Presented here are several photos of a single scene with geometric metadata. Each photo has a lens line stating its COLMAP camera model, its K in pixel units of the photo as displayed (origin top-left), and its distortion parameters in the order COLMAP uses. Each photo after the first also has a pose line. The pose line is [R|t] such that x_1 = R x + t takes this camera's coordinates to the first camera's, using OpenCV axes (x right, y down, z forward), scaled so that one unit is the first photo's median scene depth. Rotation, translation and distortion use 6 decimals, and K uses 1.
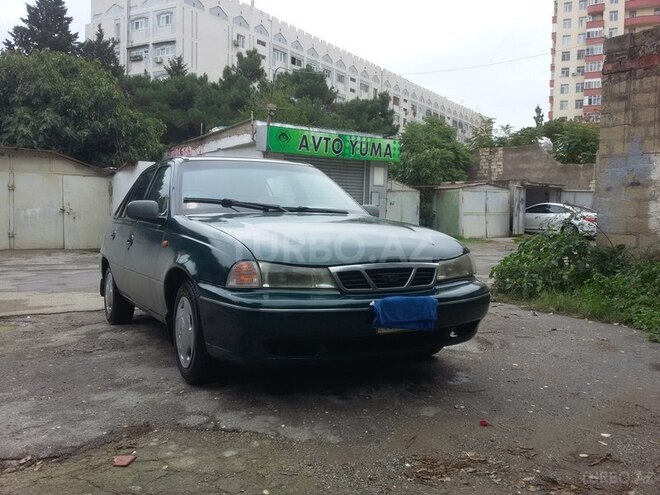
lens RADIAL K [[606.2, 0, 346.4], [0, 606.2, 246.5], [0, 0, 1]] dist [0.086223, -0.176513]
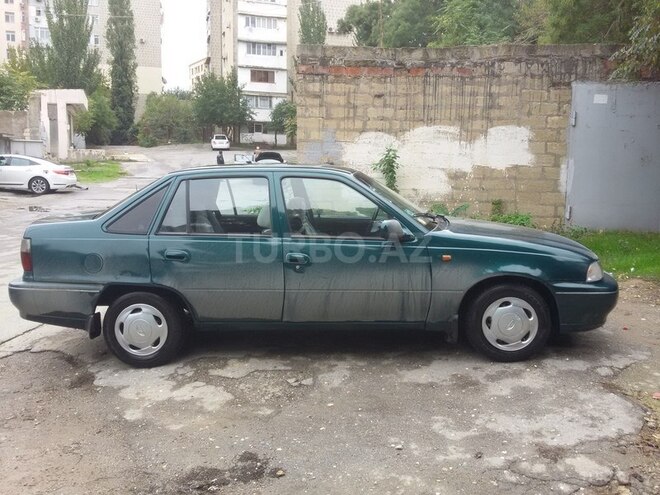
lens RADIAL K [[606.2, 0, 346.4], [0, 606.2, 246.5], [0, 0, 1]] dist [0.086223, -0.176513]
pose [[0.528813, -0.123673, 0.839679, -0.620246], [0.040722, 0.991884, 0.120445, -0.078510], [-0.847761, -0.029499, 0.529558, 0.254522]]
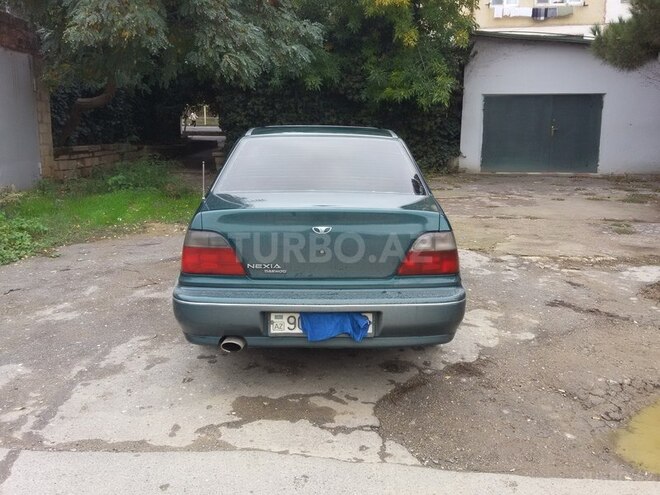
lens RADIAL K [[606.2, 0, 346.4], [0, 606.2, 246.5], [0, 0, 1]] dist [0.086223, -0.176513]
pose [[-0.889867, -0.101978, 0.444676, -0.427118], [0.005868, 0.972058, 0.234665, -0.115811], [-0.456182, 0.211430, -0.864405, 1.174189]]
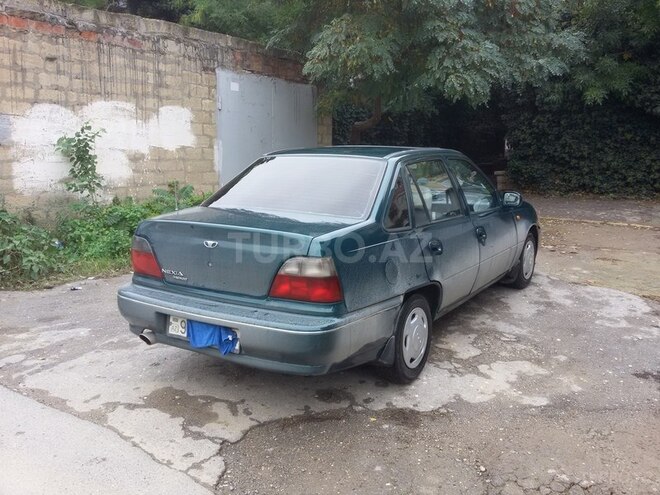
lens RADIAL K [[606.2, 0, 346.4], [0, 606.2, 246.5], [0, 0, 1]] dist [0.086223, -0.176513]
pose [[-0.486132, -0.155419, 0.859954, -0.640484], [0.032174, 0.980208, 0.195340, -0.111341], [-0.873293, 0.122630, -0.471510, 0.957763]]
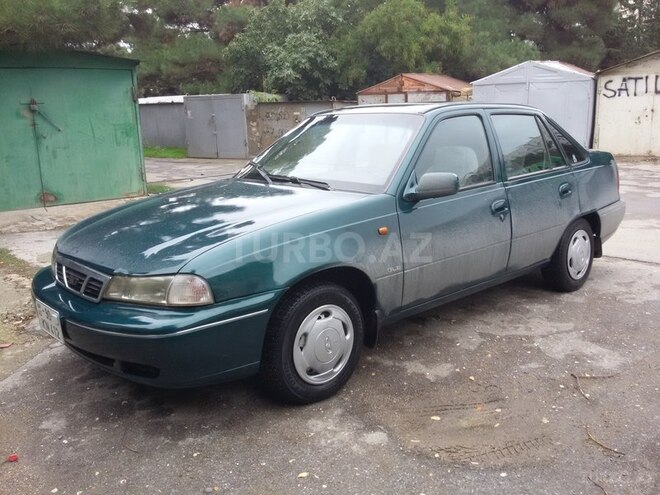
lens RADIAL K [[606.2, 0, 346.4], [0, 606.2, 246.5], [0, 0, 1]] dist [0.086223, -0.176513]
pose [[0.252622, 0.197203, -0.947256, 0.397122], [-0.016733, 0.979754, 0.199506, -0.072268], [0.967420, -0.034549, 0.250807, 0.437360]]
